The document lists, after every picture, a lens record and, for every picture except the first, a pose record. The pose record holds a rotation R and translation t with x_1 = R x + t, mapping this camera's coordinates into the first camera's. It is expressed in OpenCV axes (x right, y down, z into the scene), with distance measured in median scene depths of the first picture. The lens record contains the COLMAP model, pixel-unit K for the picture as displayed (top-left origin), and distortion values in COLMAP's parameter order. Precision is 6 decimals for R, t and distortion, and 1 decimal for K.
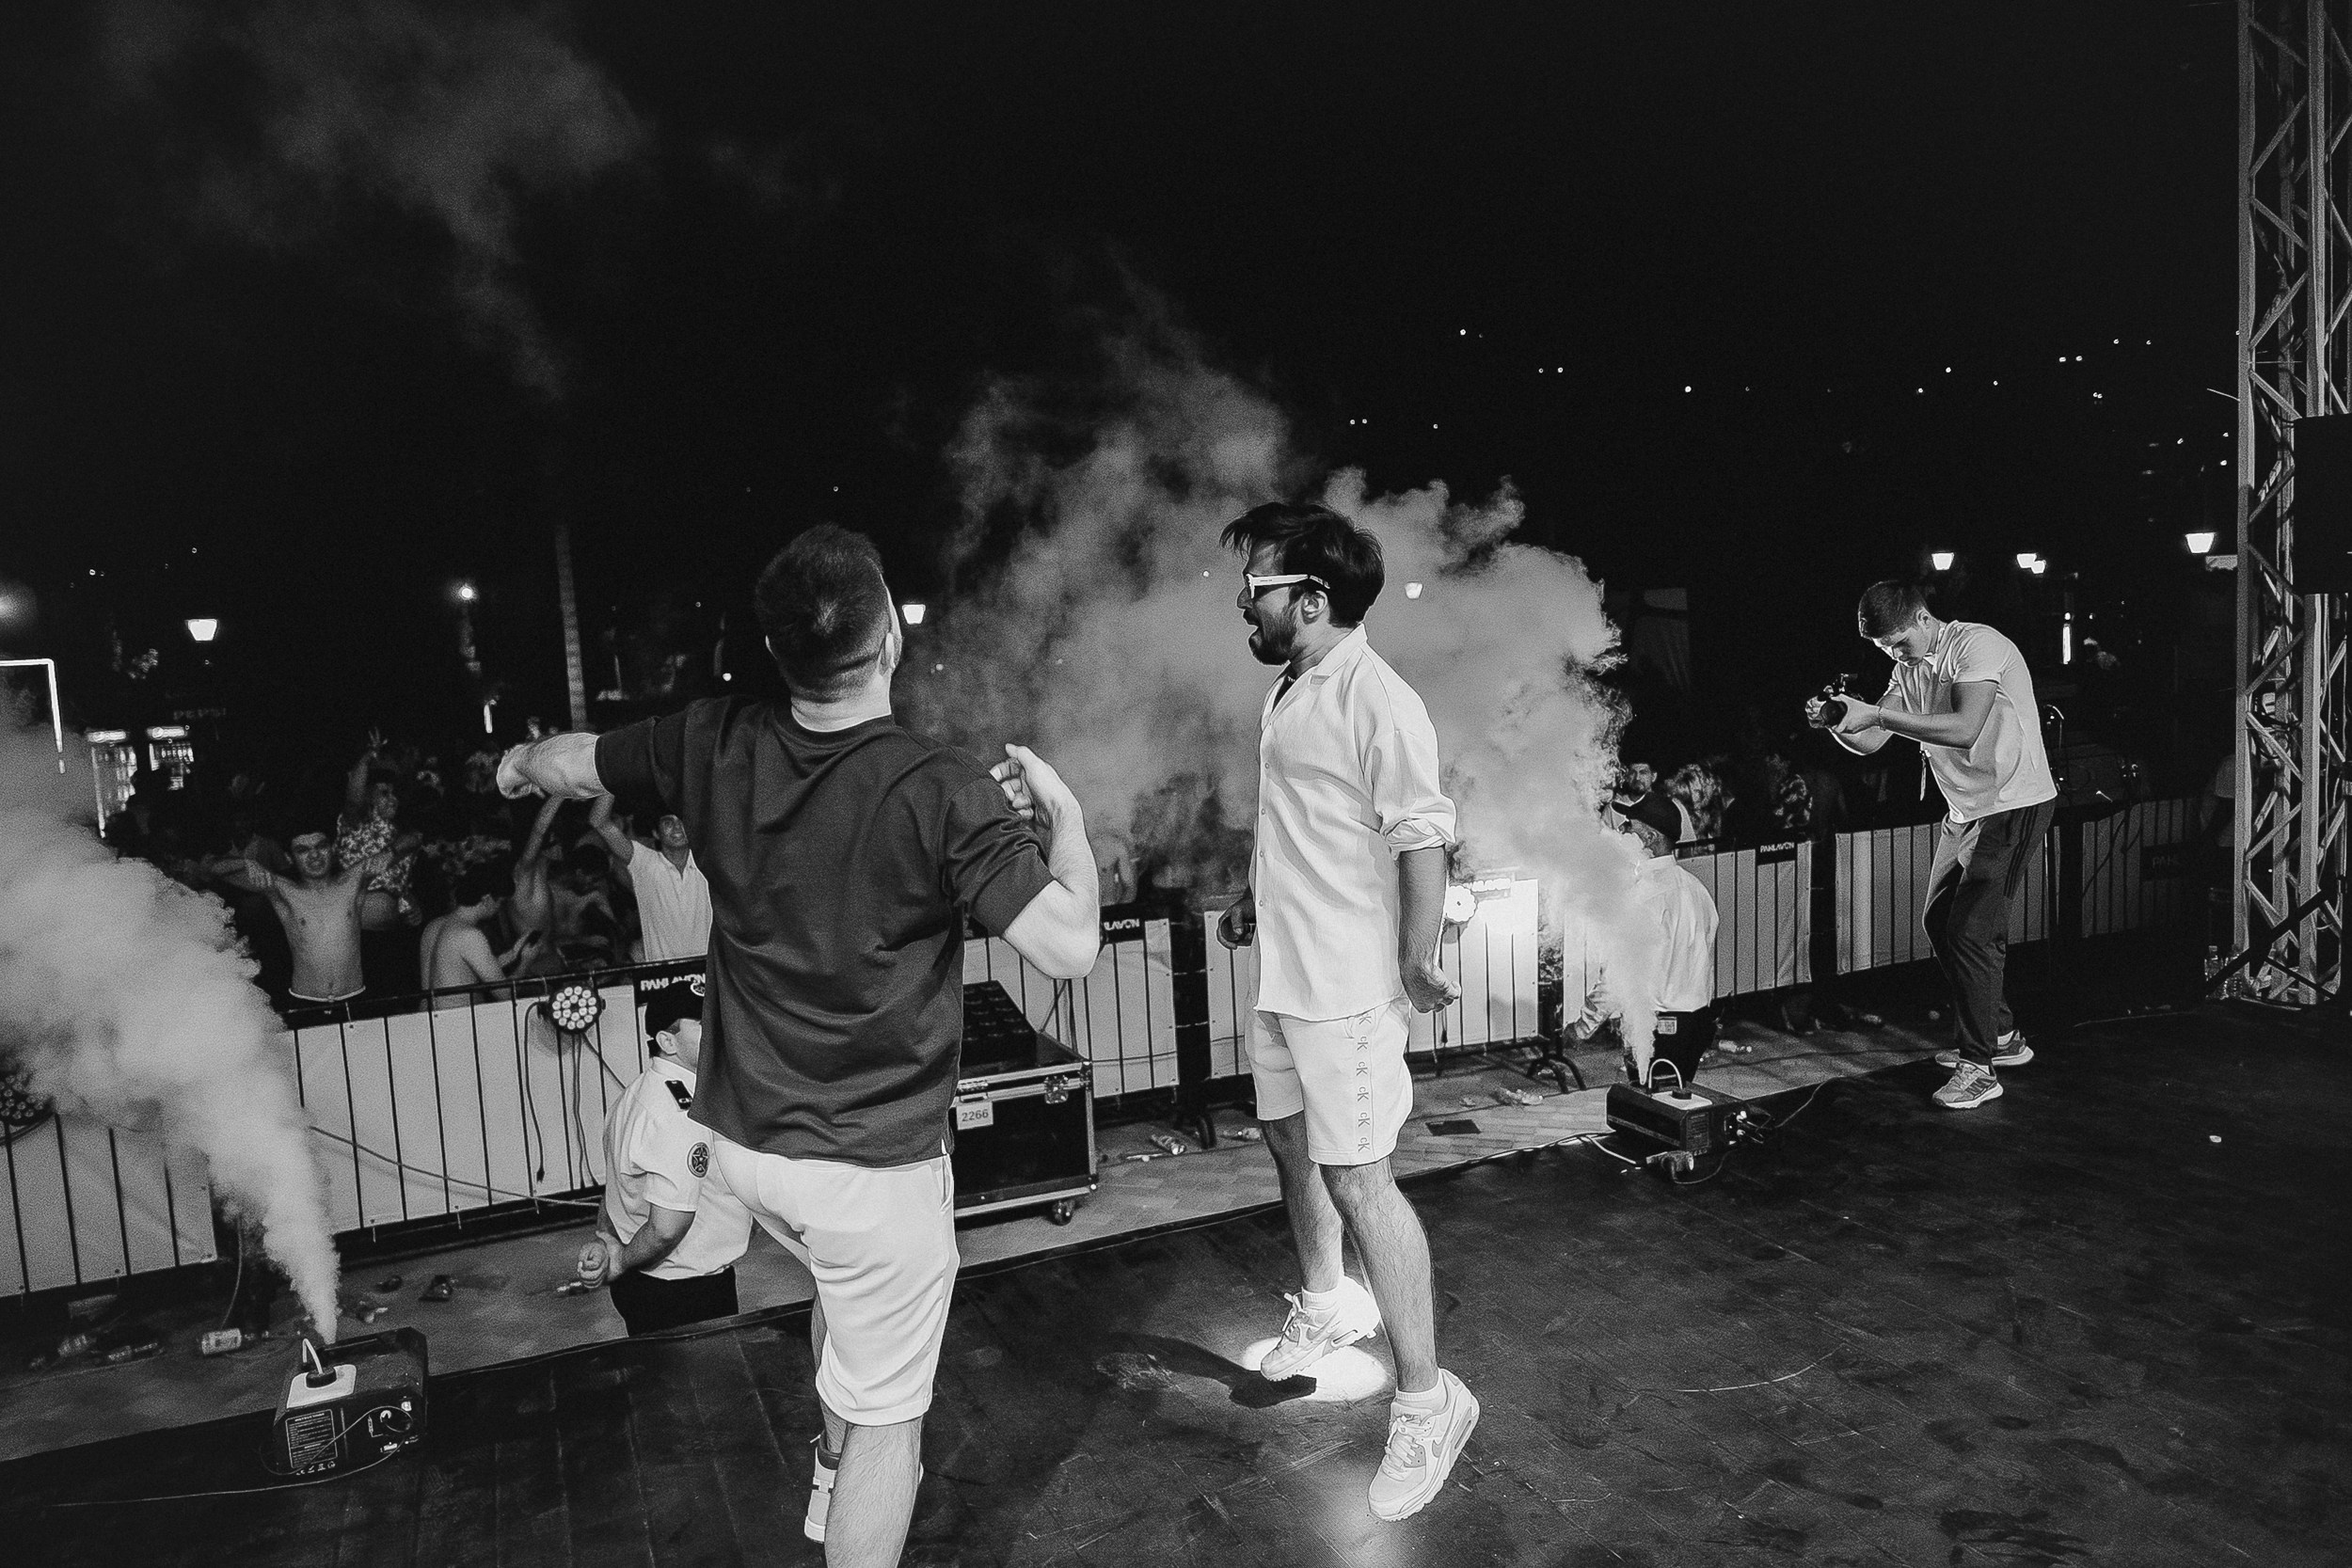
lens RADIAL K [[1607.2, 0, 1176.0], [0, 1607.2, 784.0], [0, 0, 1]] dist [-0.032096, -0.001669]
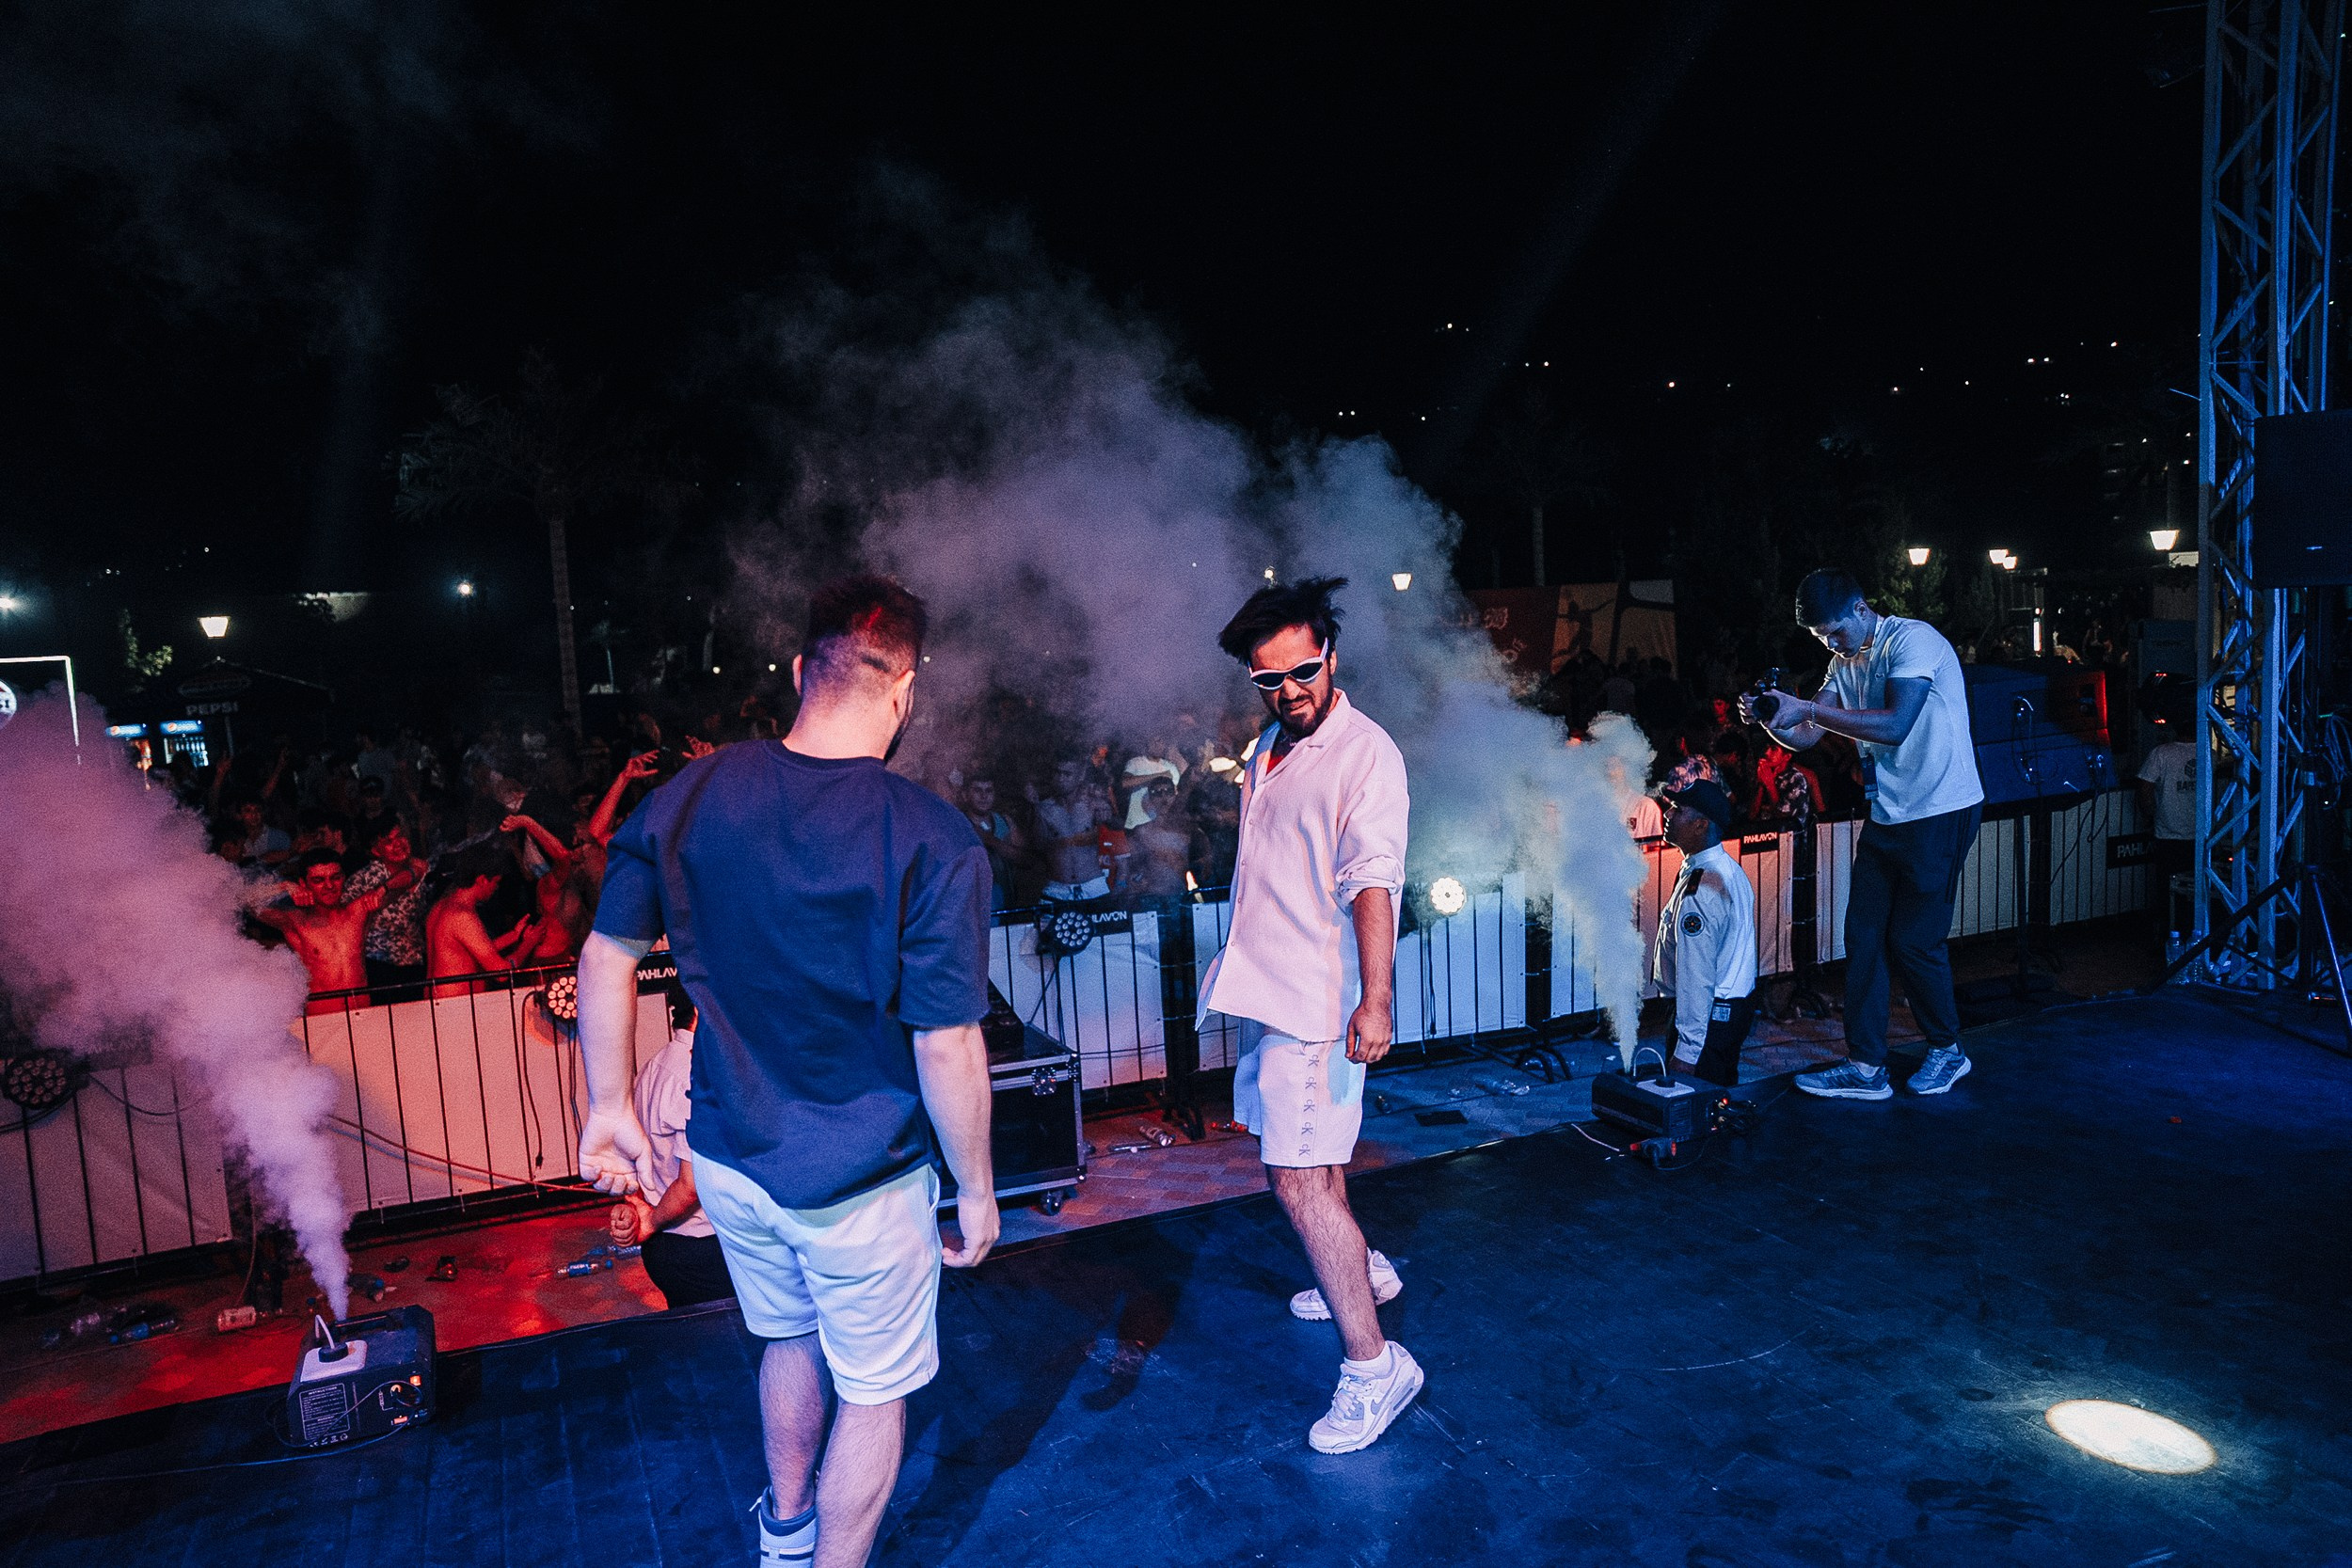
lens RADIAL K [[1623.7, 0, 1130.3], [0, 1623.7, 784.6], [0, 0, 1]] dist [-0.119714, 0.082293]
pose [[0.999790, -0.000796, -0.020461, -0.000457], [0.000905, 0.999985, 0.005316, 0.000288], [0.020457, -0.005333, 0.999777, -0.009596]]
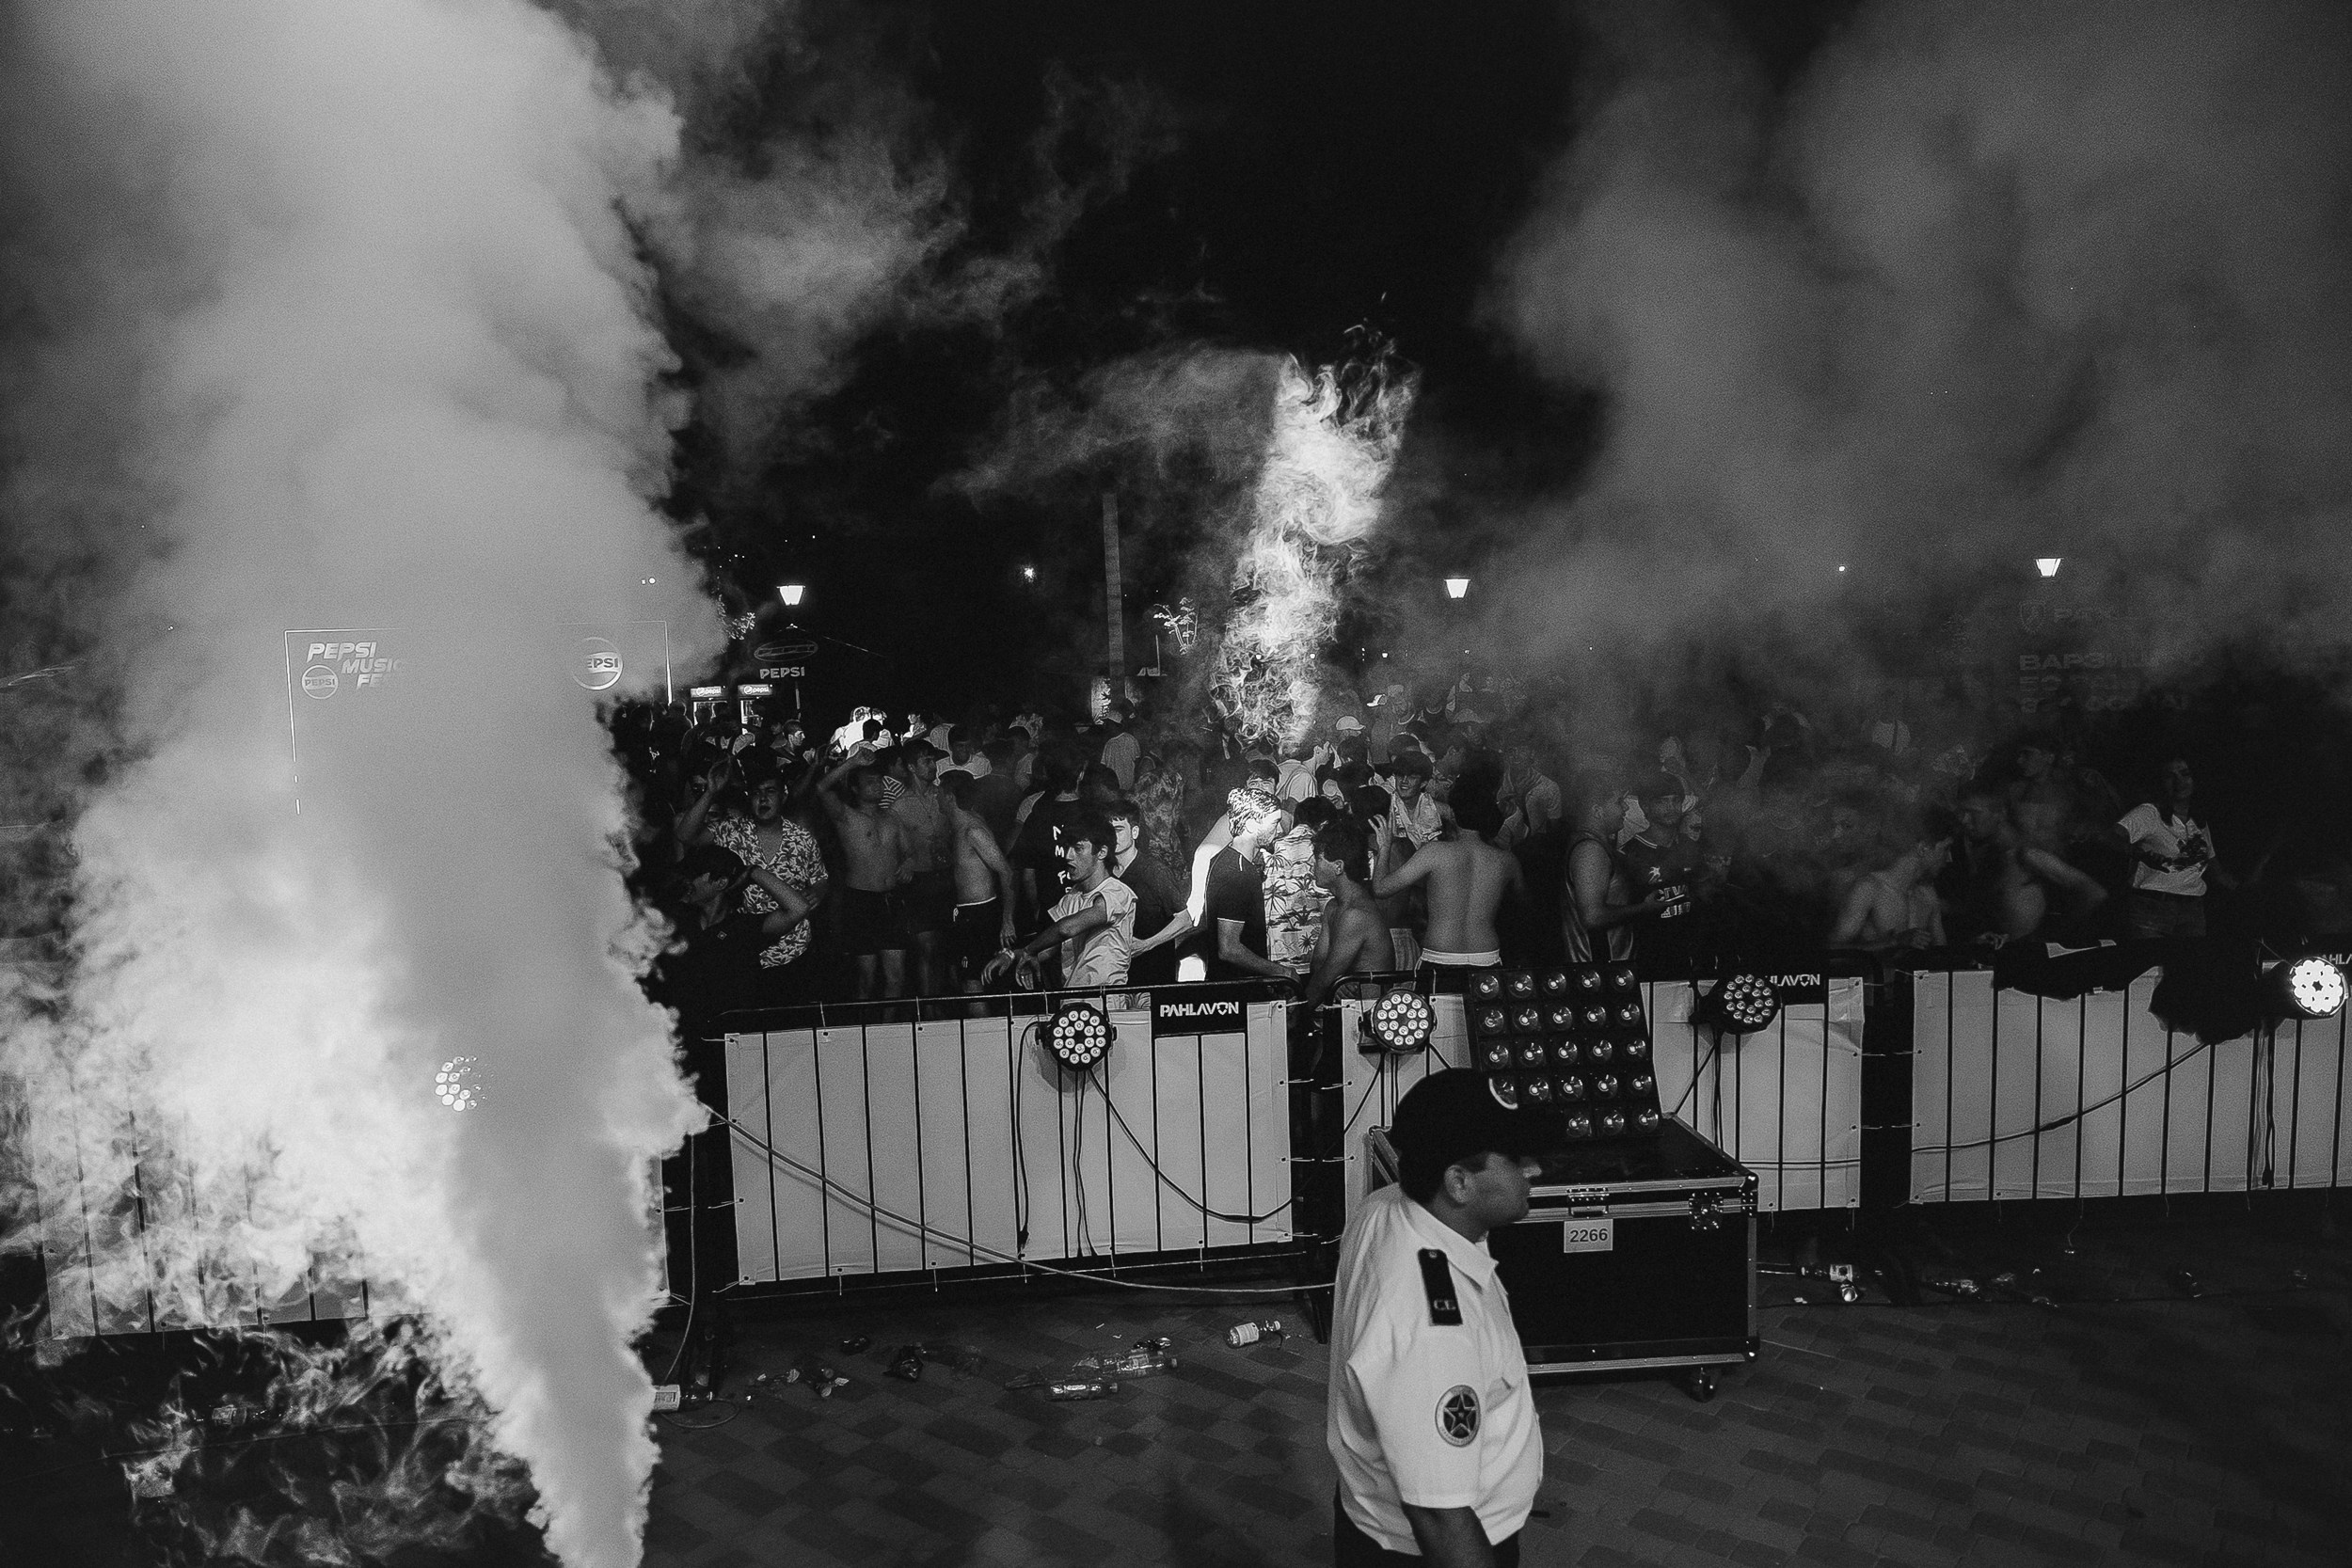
lens RADIAL K [[1607.2, 0, 1176.0], [0, 1607.2, 784.0], [0, 0, 1]] dist [-0.032096, -0.001669]
pose [[0.948426, 0.049302, -0.313141, -0.178886], [-0.046193, 0.998782, 0.017345, -0.002235], [0.313614, -0.001985, 0.949548, 0.528961]]
